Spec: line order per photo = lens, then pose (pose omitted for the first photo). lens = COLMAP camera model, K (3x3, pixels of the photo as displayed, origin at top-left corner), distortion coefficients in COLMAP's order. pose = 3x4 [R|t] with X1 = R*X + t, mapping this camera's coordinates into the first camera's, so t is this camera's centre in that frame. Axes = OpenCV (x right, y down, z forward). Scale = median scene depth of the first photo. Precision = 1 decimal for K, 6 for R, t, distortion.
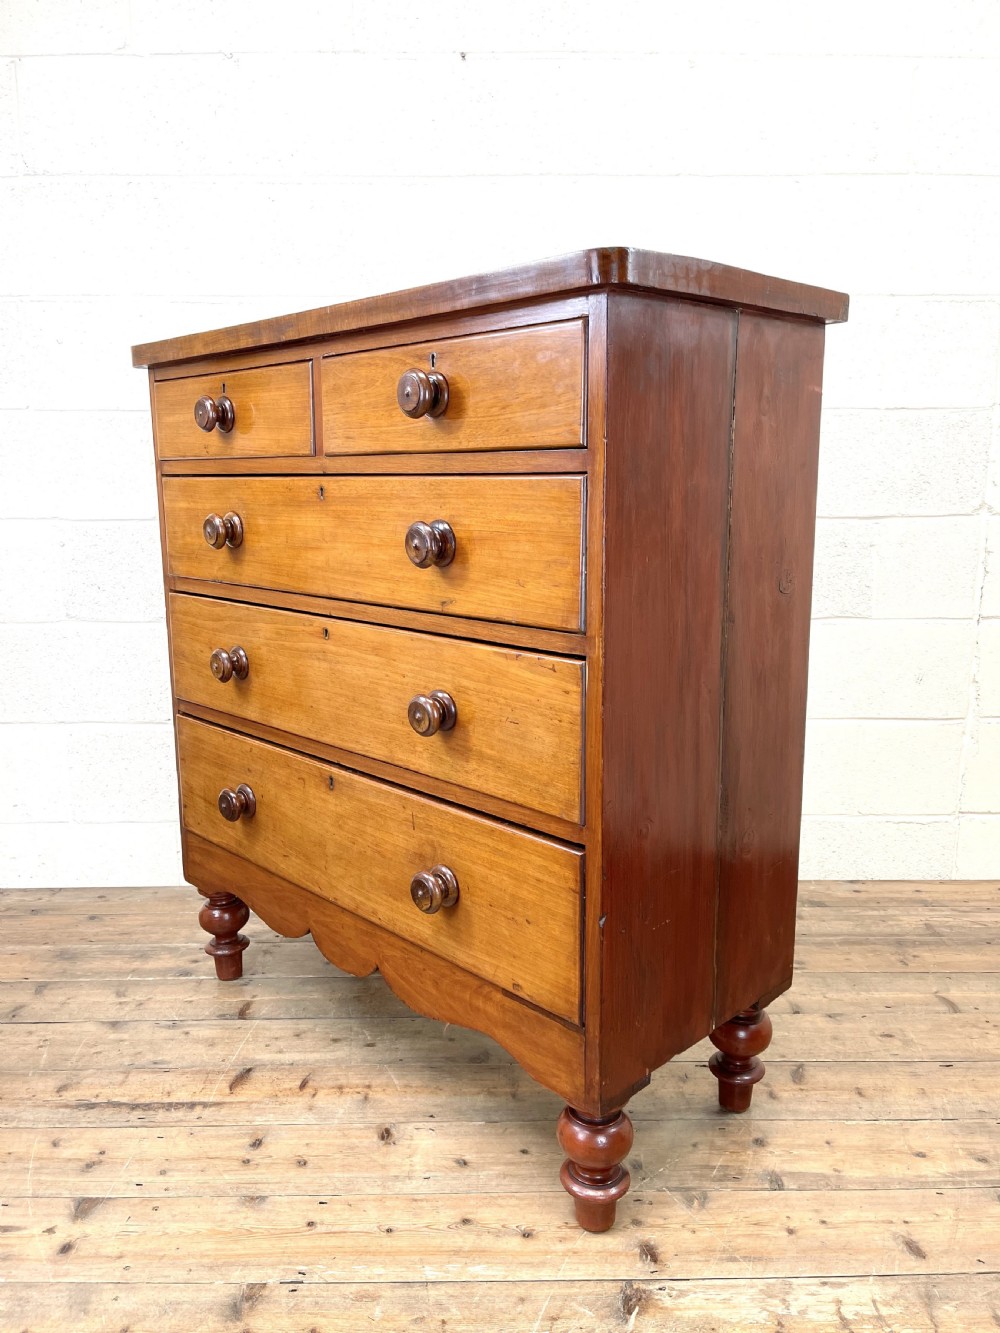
lens RADIAL K [[1007.5, 0, 505.2], [0, 1007.5, 673.2], [0, 0, 1]] dist [0.074364, -0.106584]
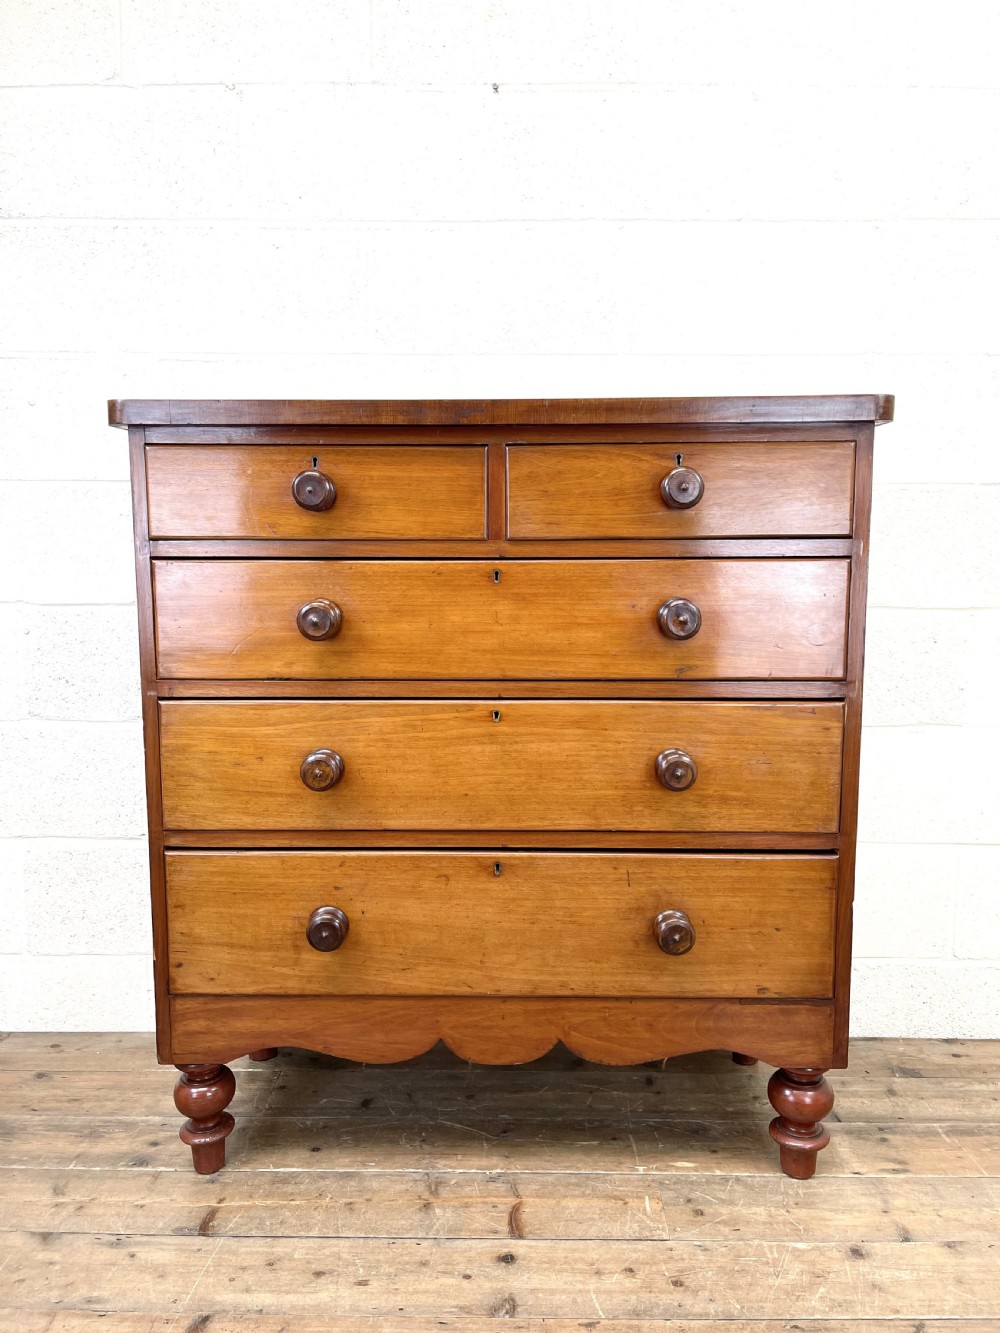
lens RADIAL K [[1007.5, 0, 502.9], [0, 1007.5, 667.9], [0, 0, 1]] dist [0.074364, -0.106584]
pose [[0.999728, 0.009858, -0.021151, -0.013062], [-0.011357, 0.997345, -0.071930, -0.049732], [0.020386, 0.072151, 0.997185, 0.187776]]
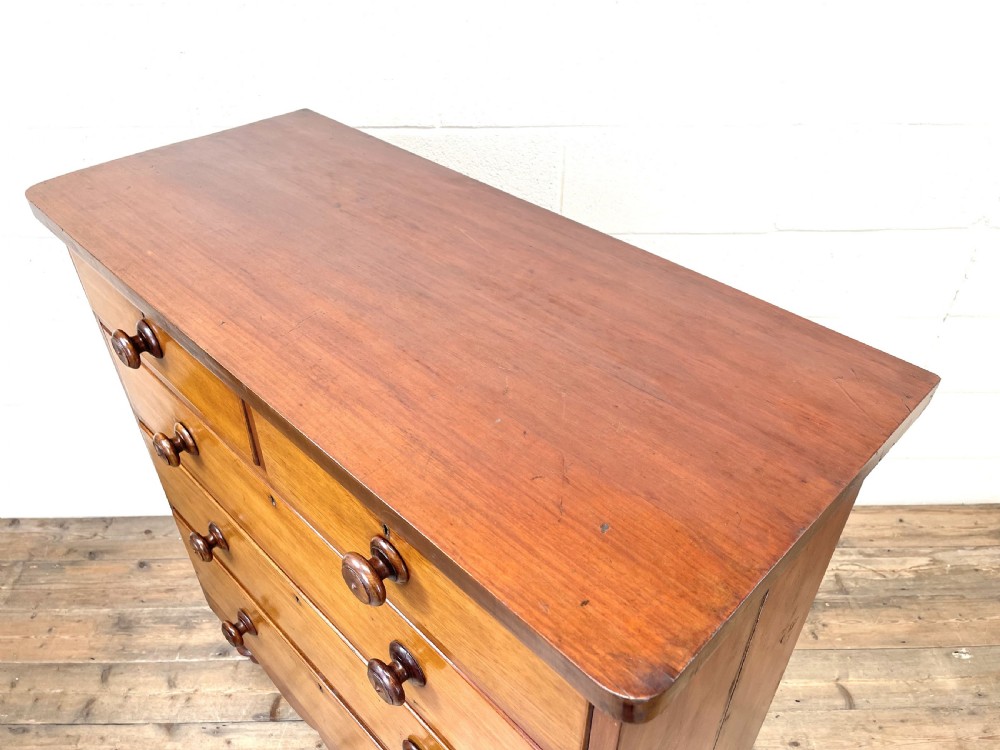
lens RADIAL K [[755.8, 0, 507.6], [0, 755.8, 379.5], [0, 0, 1]] dist [0.074364, -0.106584]
pose [[0.999827, -0.001095, 0.018551, 0.007190], [-0.007702, 0.884072, 0.467288, -0.479860], [-0.016912, -0.467350, 0.883910, 0.392079]]
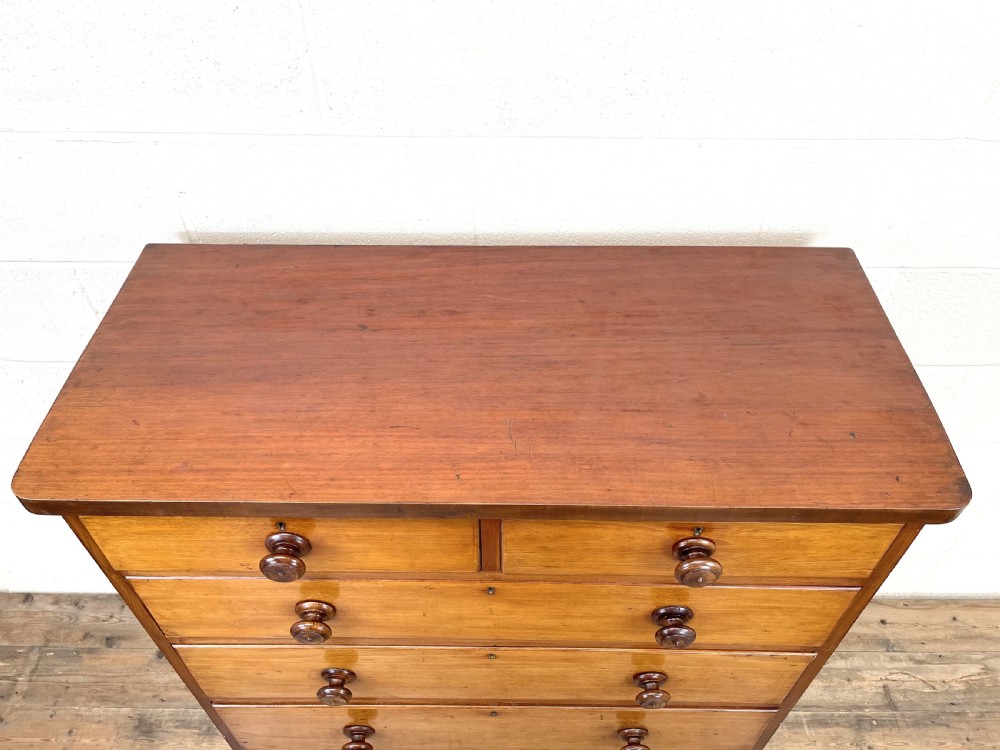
lens RADIAL K [[755.8, 0, 513.4], [0, 755.8, 380.0], [0, 0, 1]] dist [0.074364, -0.106584]
pose [[0.999793, 0.019075, 0.007059, -0.026214], [-0.019674, 0.818931, 0.573554, -0.664313], [0.005160, -0.573575, 0.819137, 0.611236]]
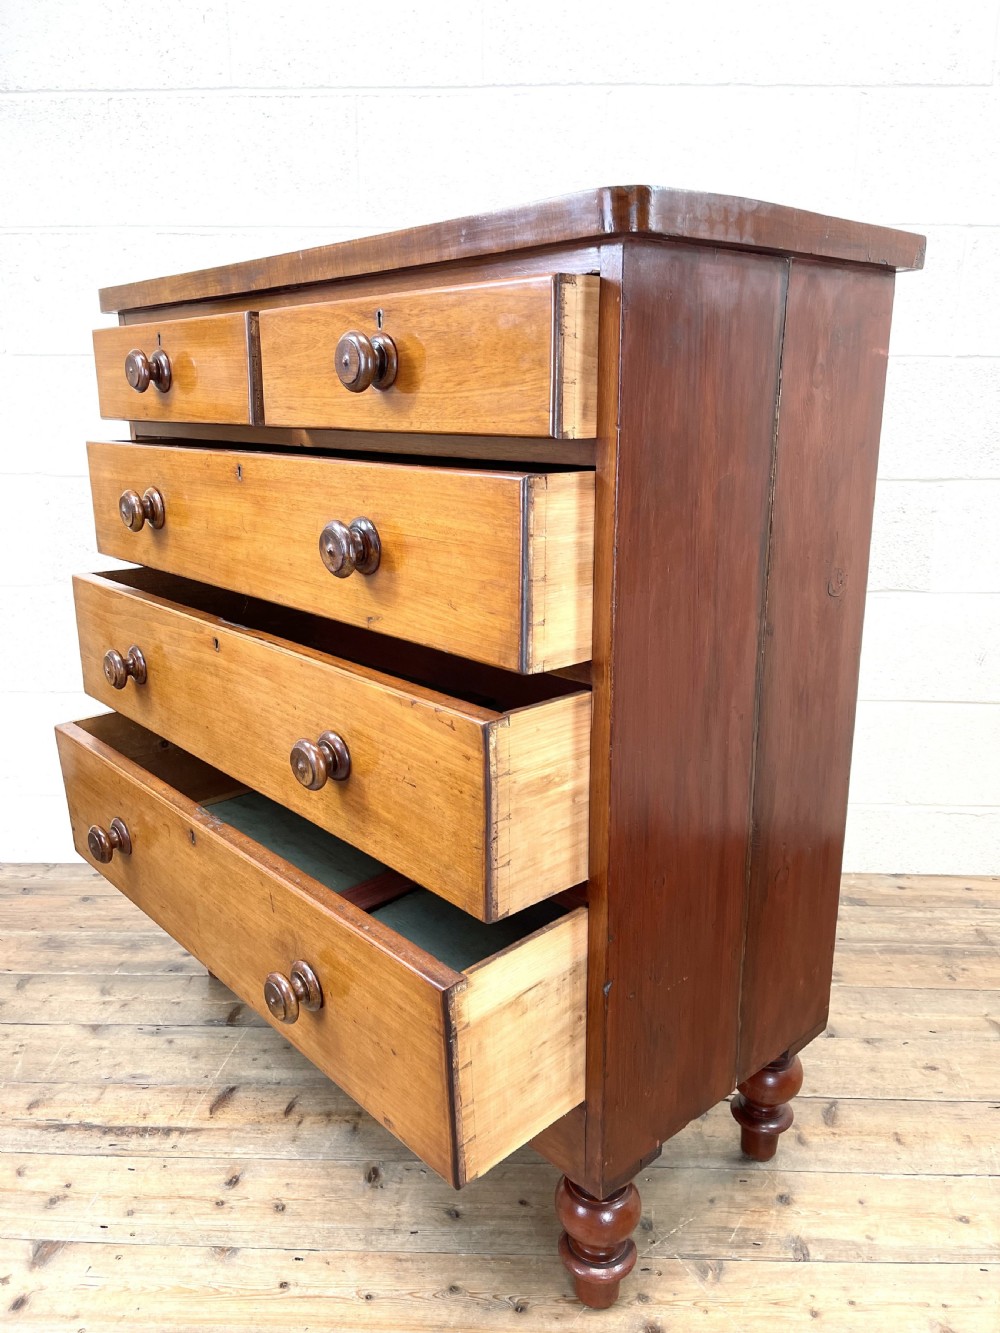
lens RADIAL K [[1007.5, 0, 507.2], [0, 1007.5, 671.6], [0, 0, 1]] dist [0.074364, -0.106584]
pose [[0.999185, 0.015361, -0.037329, 0.026548], [-0.012707, 0.997443, 0.070327, -0.056434], [0.038314, -0.069796, 0.996825, 0.105744]]
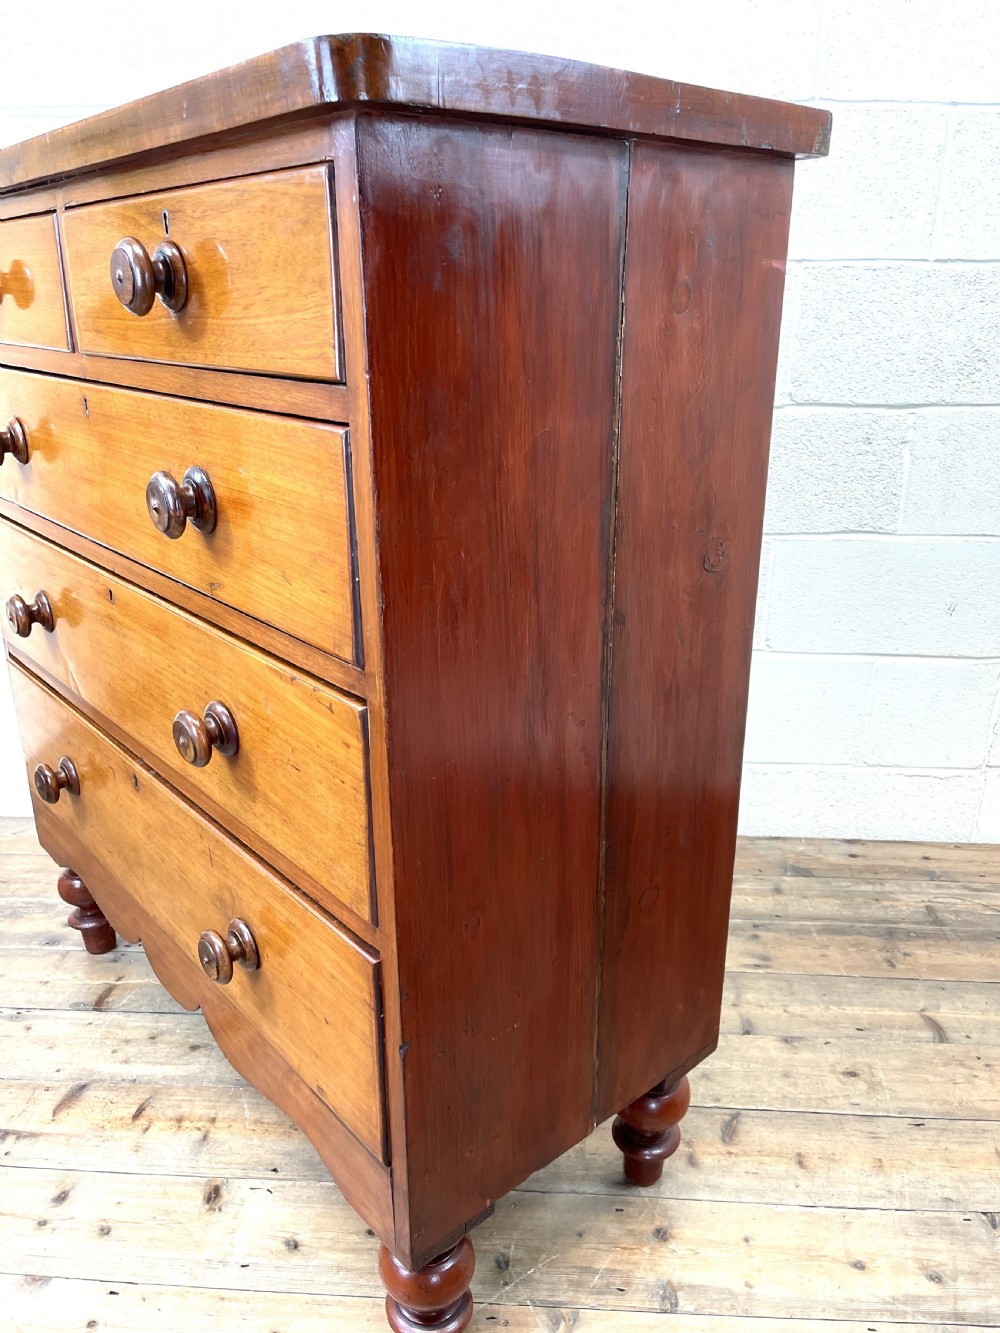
lens RADIAL K [[1007.5, 0, 509.4], [0, 1007.5, 674.7], [0, 0, 1]] dist [0.074364, -0.106584]
pose [[0.997948, 0.028657, -0.057261, 0.138775], [-0.018881, 0.986198, 0.164488, -0.094715], [0.061184, -0.163069, 0.984716, 0.226806]]
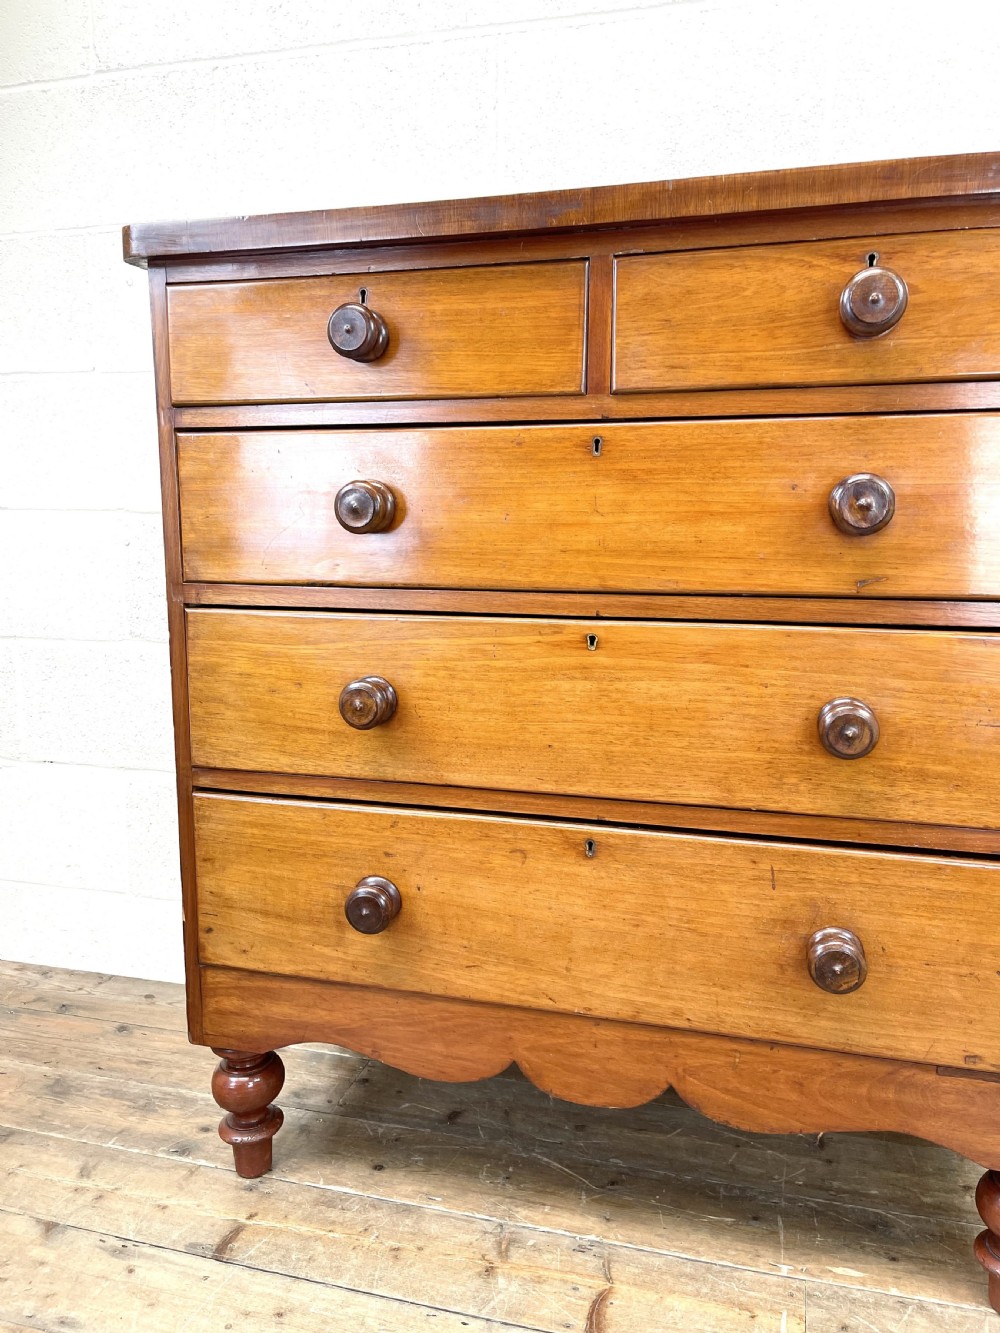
lens RADIAL K [[1007.5, 0, 499.4], [0, 1007.5, 670.2], [0, 0, 1]] dist [0.074364, -0.106584]
pose [[0.961959, 0.052380, -0.268127, 0.075296], [-0.062028, 0.997692, -0.027634, -0.032109], [0.266061, 0.043215, 0.962987, 0.421822]]
